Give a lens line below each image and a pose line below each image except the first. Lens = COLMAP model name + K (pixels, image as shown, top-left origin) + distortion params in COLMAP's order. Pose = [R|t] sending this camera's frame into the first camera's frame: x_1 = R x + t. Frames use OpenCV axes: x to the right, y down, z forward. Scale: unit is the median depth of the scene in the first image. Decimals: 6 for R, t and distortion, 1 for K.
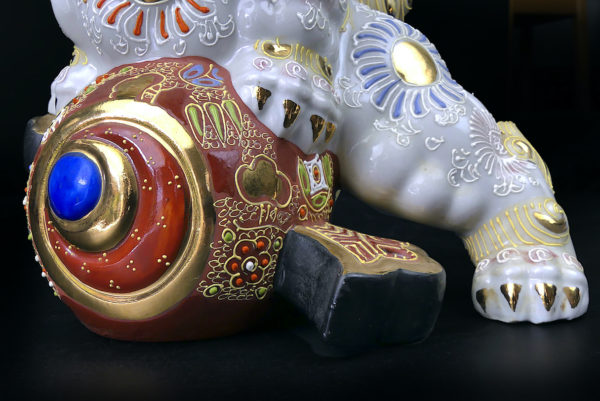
lens RADIAL K [[653.3, 0, 300.0], [0, 653.3, 200.5], [0, 0, 1]] dist [-0.056864, 0.009751]
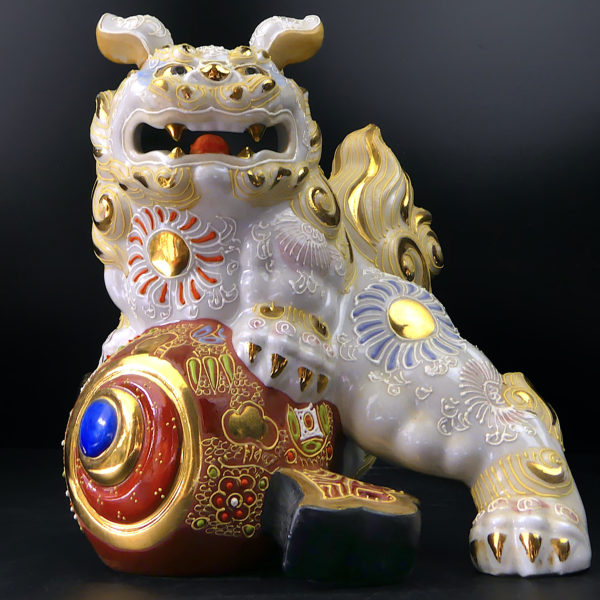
lens RADIAL K [[751.9, 0, 270.5], [0, 751.9, 227.8], [0, 0, 1]] dist [-0.037179, -0.022478]
pose [[0.969829, -0.056018, -0.237261, 0.291140], [-0.025661, 0.944377, -0.327862, 0.069757], [0.242430, 0.324059, 0.914447, -0.285616]]
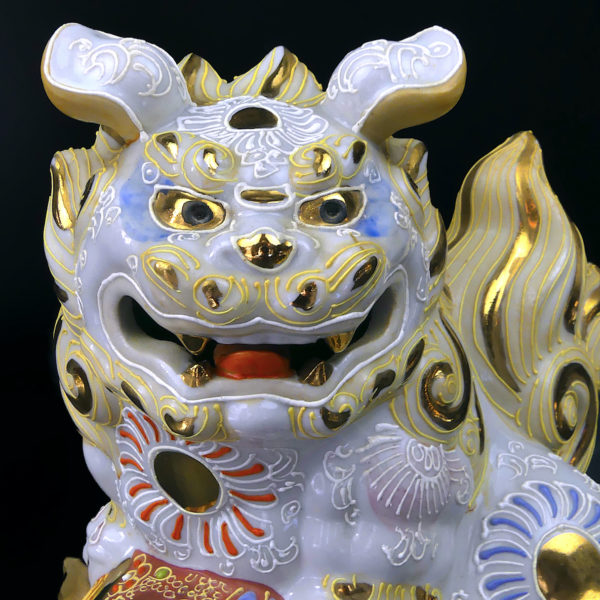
lens RADIAL K [[1009.3, 0, 300.0], [0, 1009.3, 300.0], [0, 0, 1]] dist [-0.027835, -0.026442]
pose [[0.964381, 0.063448, -0.256795, 0.177451], [-0.053963, 0.997581, 0.043823, -0.602696], [0.258954, -0.028405, 0.965472, -0.098436]]
